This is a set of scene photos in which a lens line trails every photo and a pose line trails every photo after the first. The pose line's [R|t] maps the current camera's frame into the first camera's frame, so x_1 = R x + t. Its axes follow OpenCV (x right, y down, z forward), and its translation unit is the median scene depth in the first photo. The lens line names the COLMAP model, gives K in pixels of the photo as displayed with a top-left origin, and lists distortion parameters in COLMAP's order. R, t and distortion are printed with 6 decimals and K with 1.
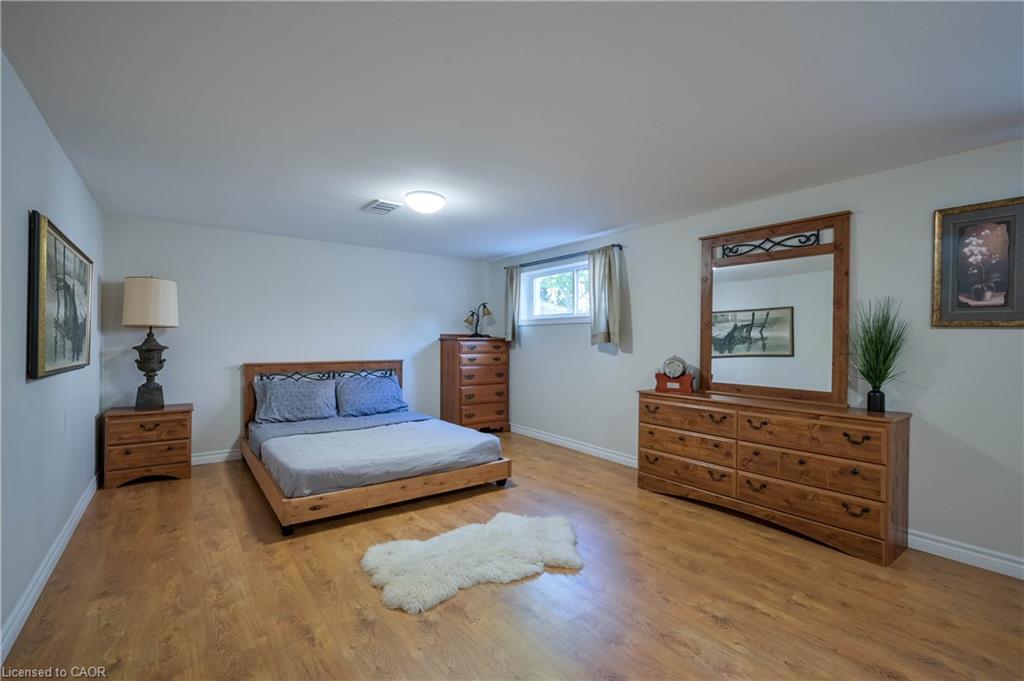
lens RADIAL K [[452.5, 0, 516.4], [0, 452.5, 339.0], [0, 0, 1]] dist [-0.000312, -0.000288]
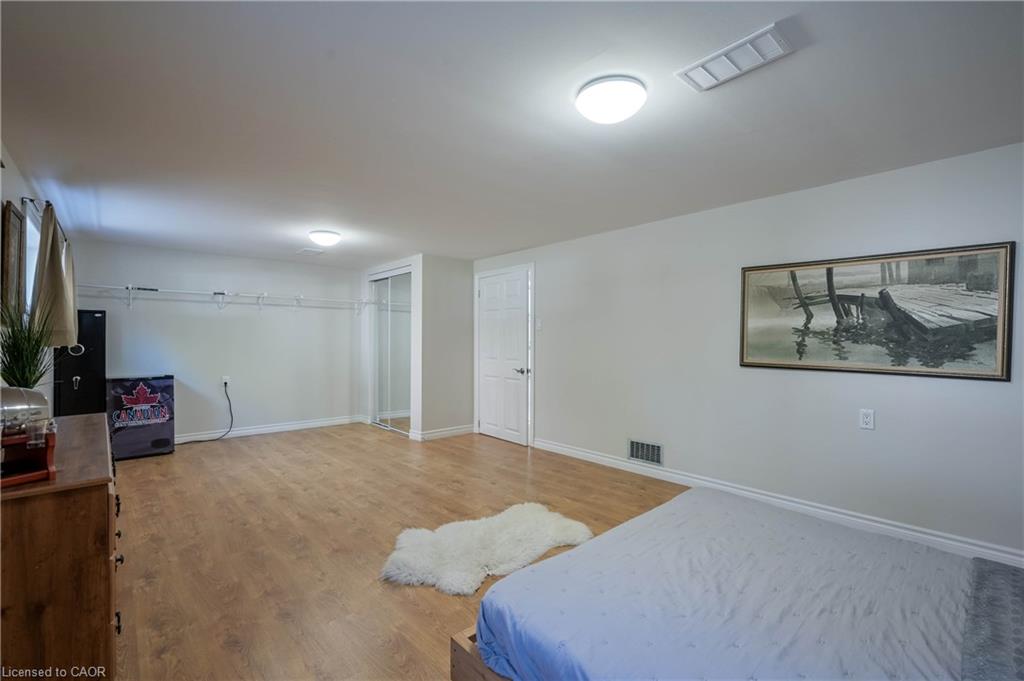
lens RADIAL K [[452.5, 0, 516.4], [0, 452.5, 339.0], [0, 0, 1]] dist [-0.000312, -0.000288]
pose [[-0.996380, -0.007132, -0.084711, -0.031989], [-0.006999, 0.999974, -0.001867, -0.002016], [0.084722, -0.001267, -0.996404, 1.341145]]
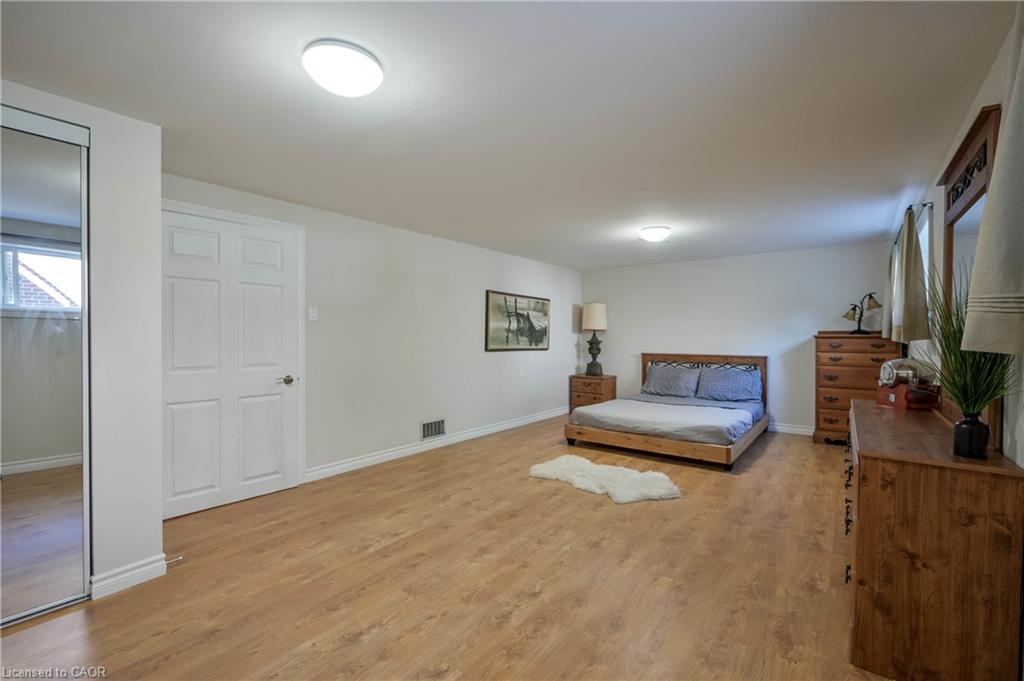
lens RADIAL K [[452.5, 0, 516.4], [0, 452.5, 339.0], [0, 0, 1]] dist [-0.000312, -0.000288]
pose [[0.281625, 0.000585, -0.959524, 0.829750], [-0.000056, 1.000000, 0.000594, 0.007419], [0.959525, -0.000113, 0.281625, 0.199909]]
